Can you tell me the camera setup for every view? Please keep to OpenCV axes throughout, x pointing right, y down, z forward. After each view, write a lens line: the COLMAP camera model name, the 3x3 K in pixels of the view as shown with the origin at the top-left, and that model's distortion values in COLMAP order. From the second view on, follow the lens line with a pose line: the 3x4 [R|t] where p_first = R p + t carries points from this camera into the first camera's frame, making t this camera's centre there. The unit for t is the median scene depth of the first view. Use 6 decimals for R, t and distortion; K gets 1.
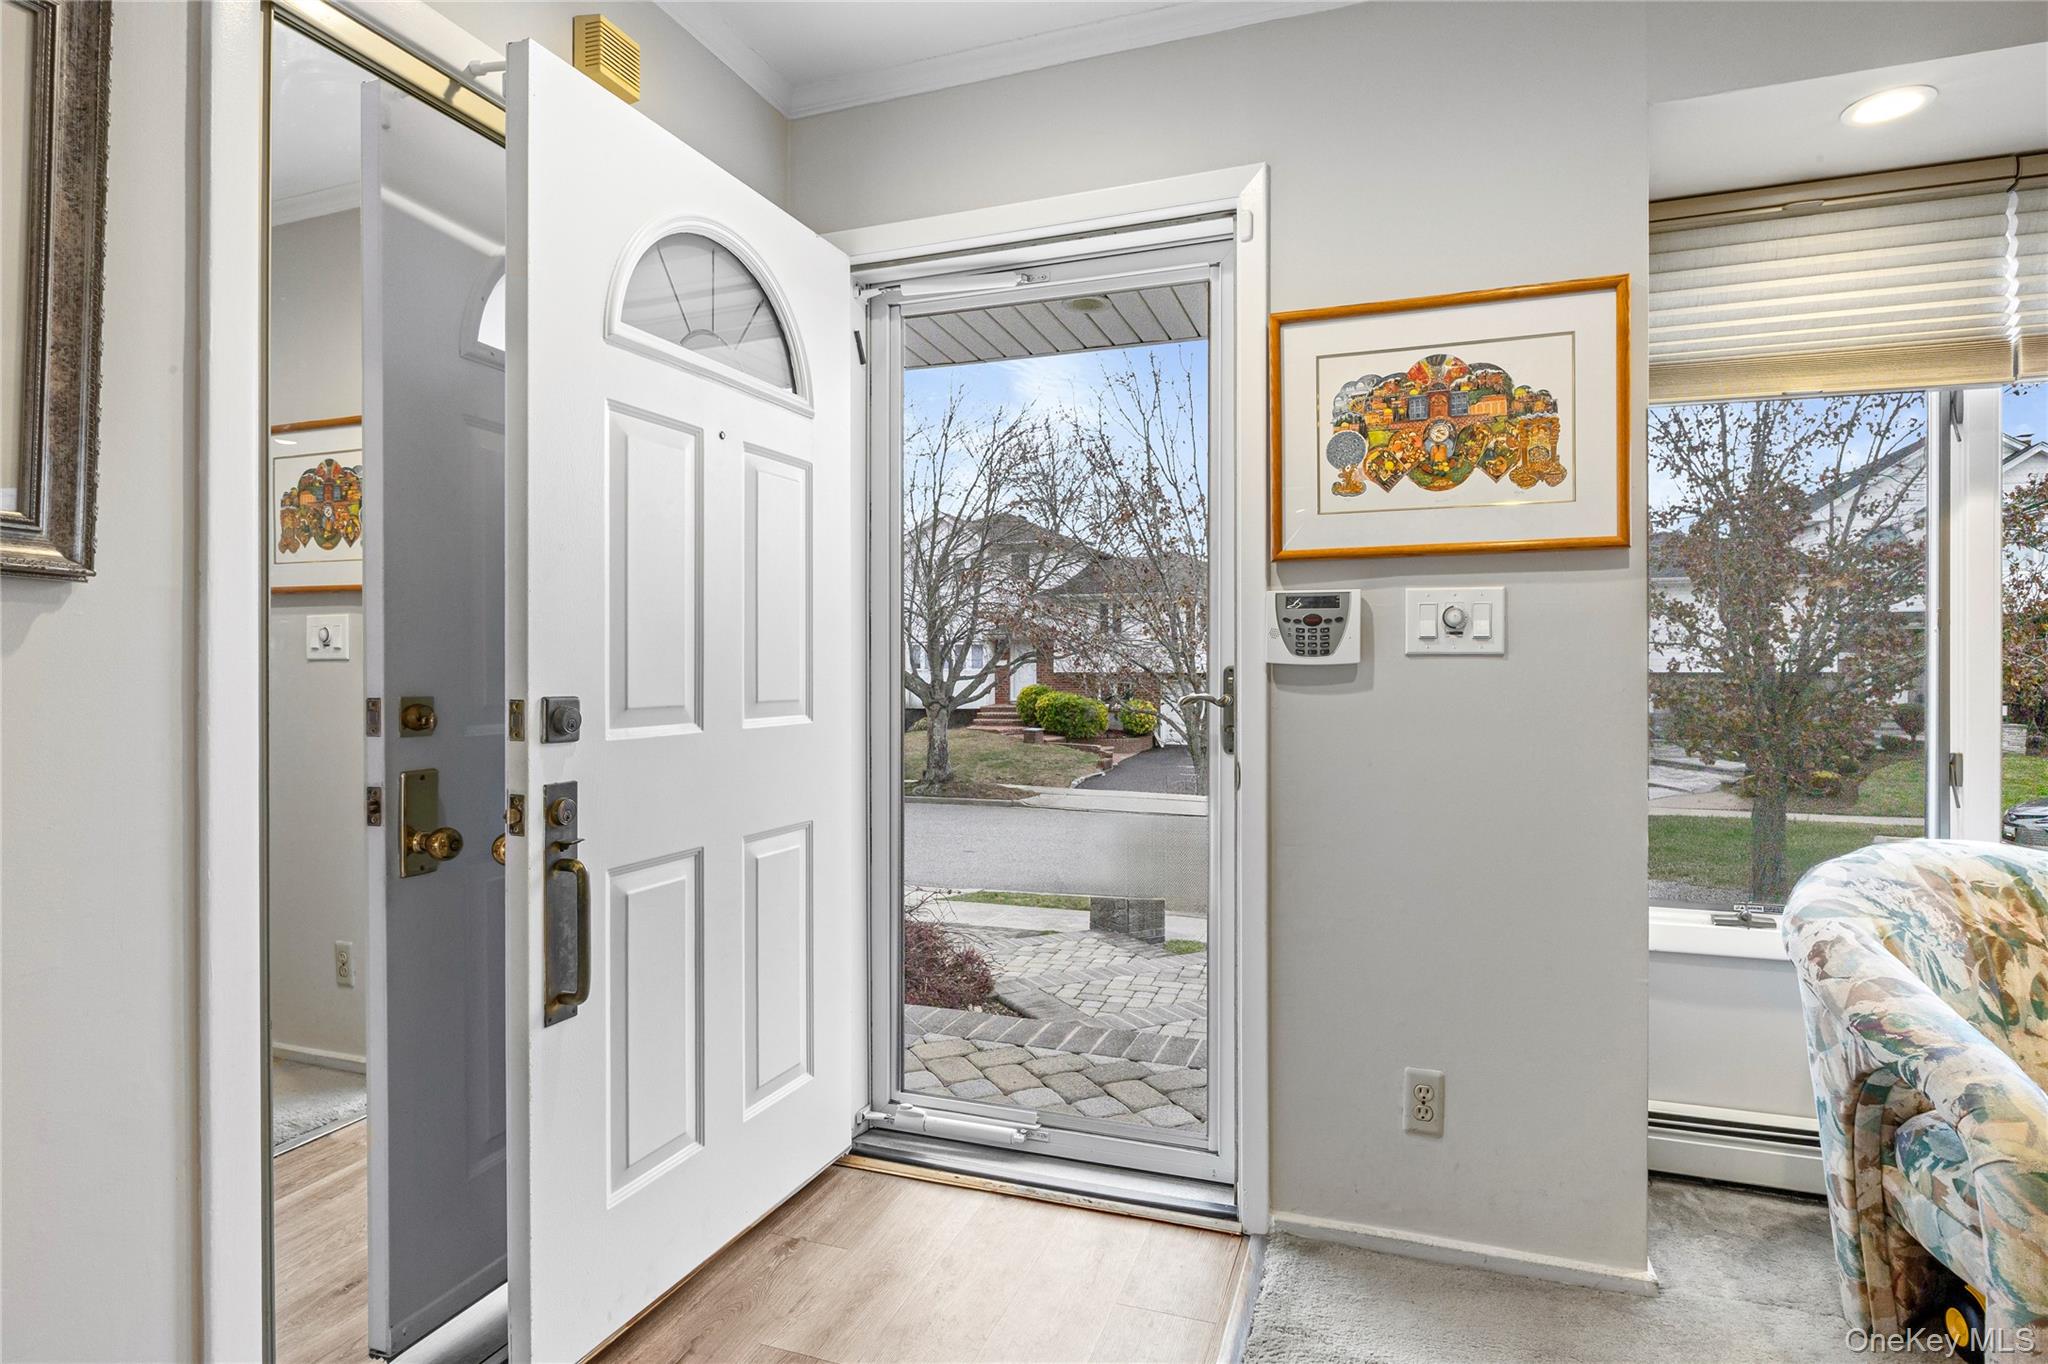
lens RADIAL K [[1093.0, 0, 1021.2], [0, 1093.0, 675.0], [0, 0, 1]] dist [-0.005676, -0.000846]
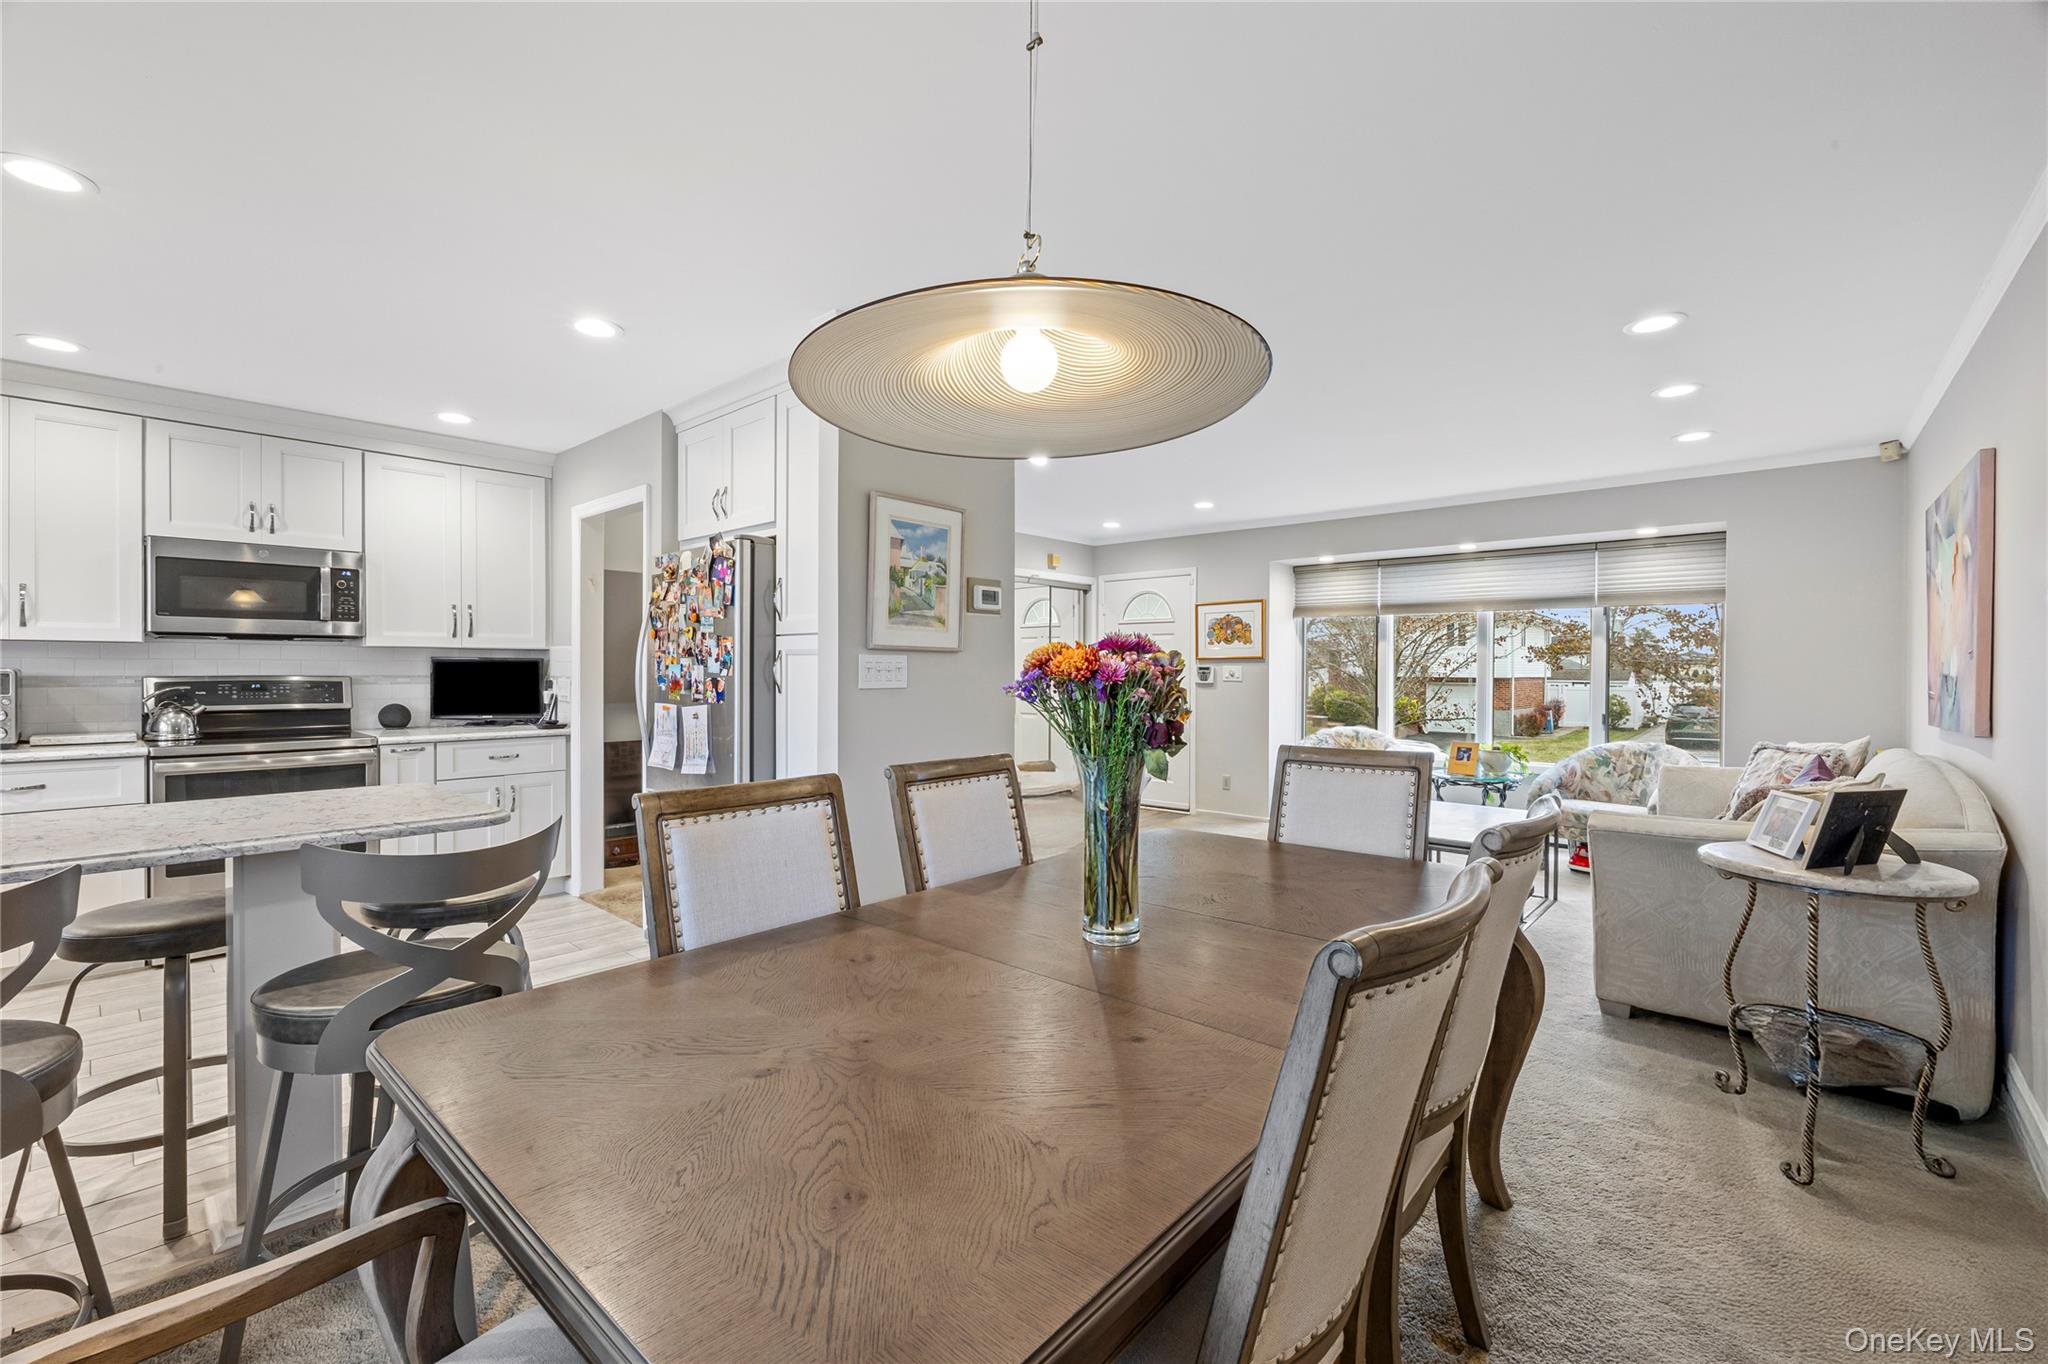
lens RADIAL K [[864.9, 0, 1026.5], [0, 864.9, 677.5], [0, 0, 1]] dist [-0.002349, -0.000124]
pose [[0.925904, 0.010173, -0.377622, 0.933736], [-0.009143, 0.999948, 0.004520, -0.040967], [0.377648, -0.000733, 0.925949, -2.538158]]
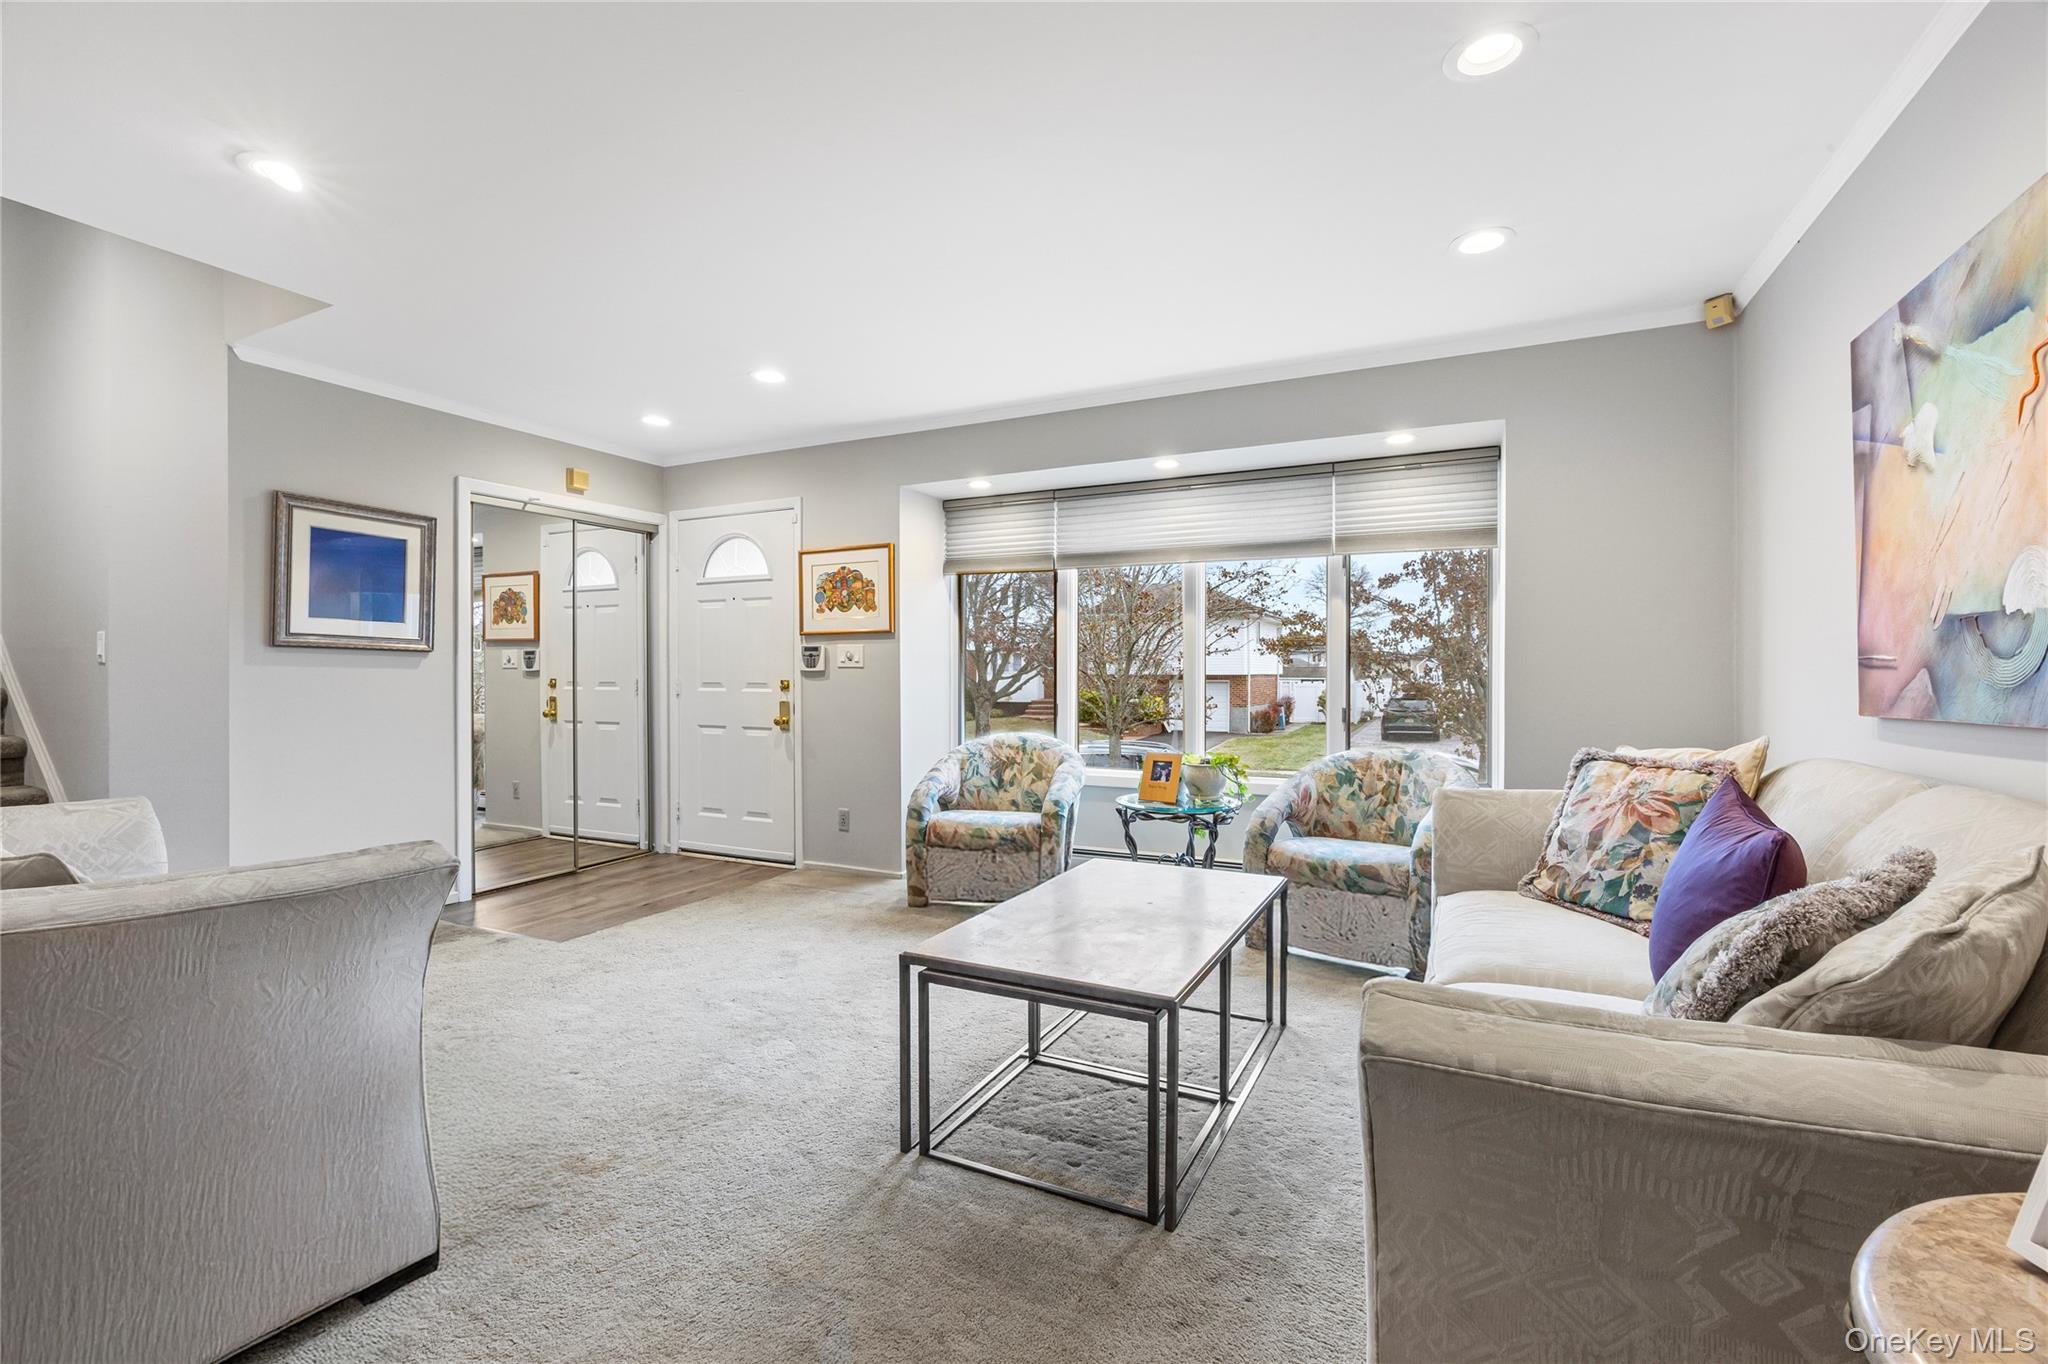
lens RADIAL K [[930.2, 0, 1019.2], [0, 930.2, 676.3], [0, 0, 1]] dist [-0.003242, -0.000249]
pose [[0.992994, 0.002380, -0.118143, 1.126148], [-0.002345, 0.999997, 0.000428, 0.003262], [0.118144, -0.000148, 0.992996, -1.420268]]
